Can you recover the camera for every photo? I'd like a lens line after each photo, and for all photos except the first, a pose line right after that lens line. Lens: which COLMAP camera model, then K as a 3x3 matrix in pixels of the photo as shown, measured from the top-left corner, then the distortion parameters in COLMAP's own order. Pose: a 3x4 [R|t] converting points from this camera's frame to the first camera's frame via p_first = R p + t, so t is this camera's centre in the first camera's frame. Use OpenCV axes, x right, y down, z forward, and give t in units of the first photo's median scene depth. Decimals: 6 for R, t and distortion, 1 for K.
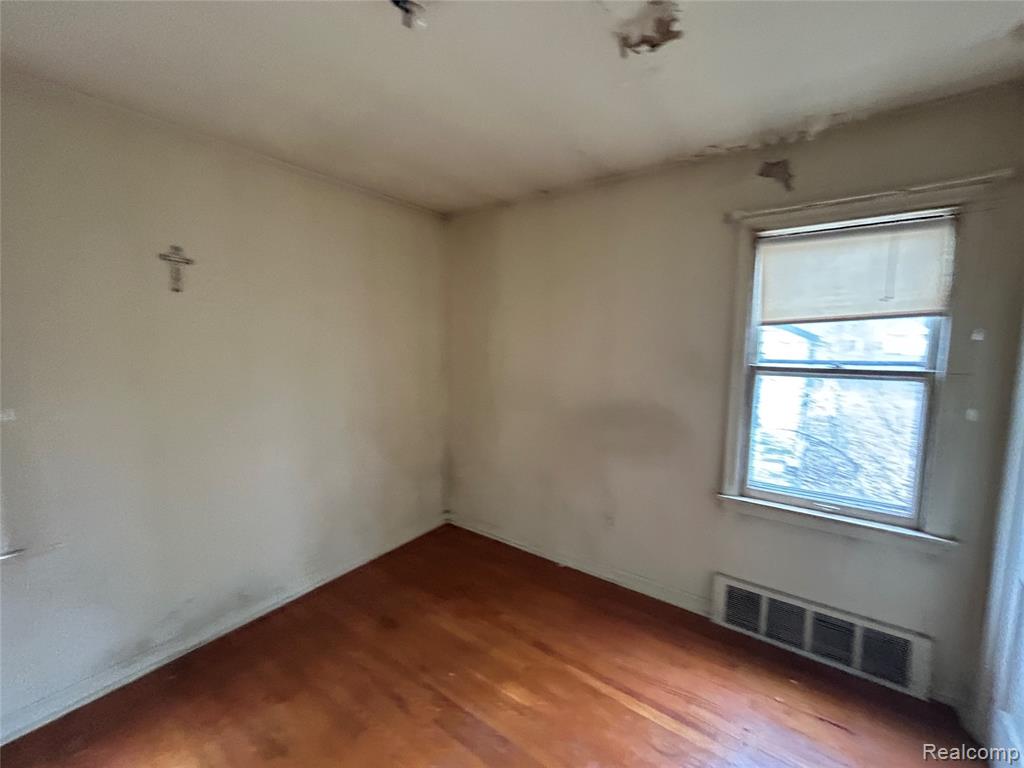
lens RADIAL K [[410.6, 0, 513.6], [0, 410.6, 380.8], [0, 0, 1]] dist [0.000163, -0.000272]
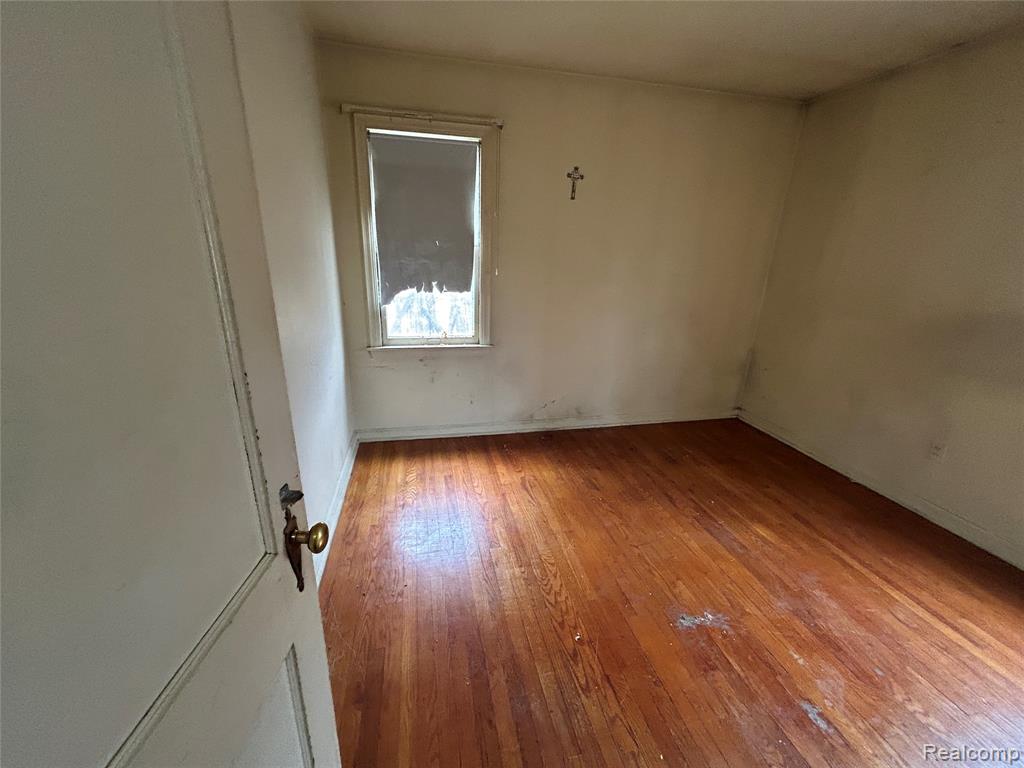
lens RADIAL K [[410.6, 0, 511.3], [0, 410.6, 382.0], [0, 0, 1]] dist [0.000163, -0.000272]
pose [[0.741078, 0.220994, -0.634007, 0.114622], [-0.092209, 0.968831, 0.229921, 0.105236], [0.665057, -0.111928, 0.738357, -0.336435]]
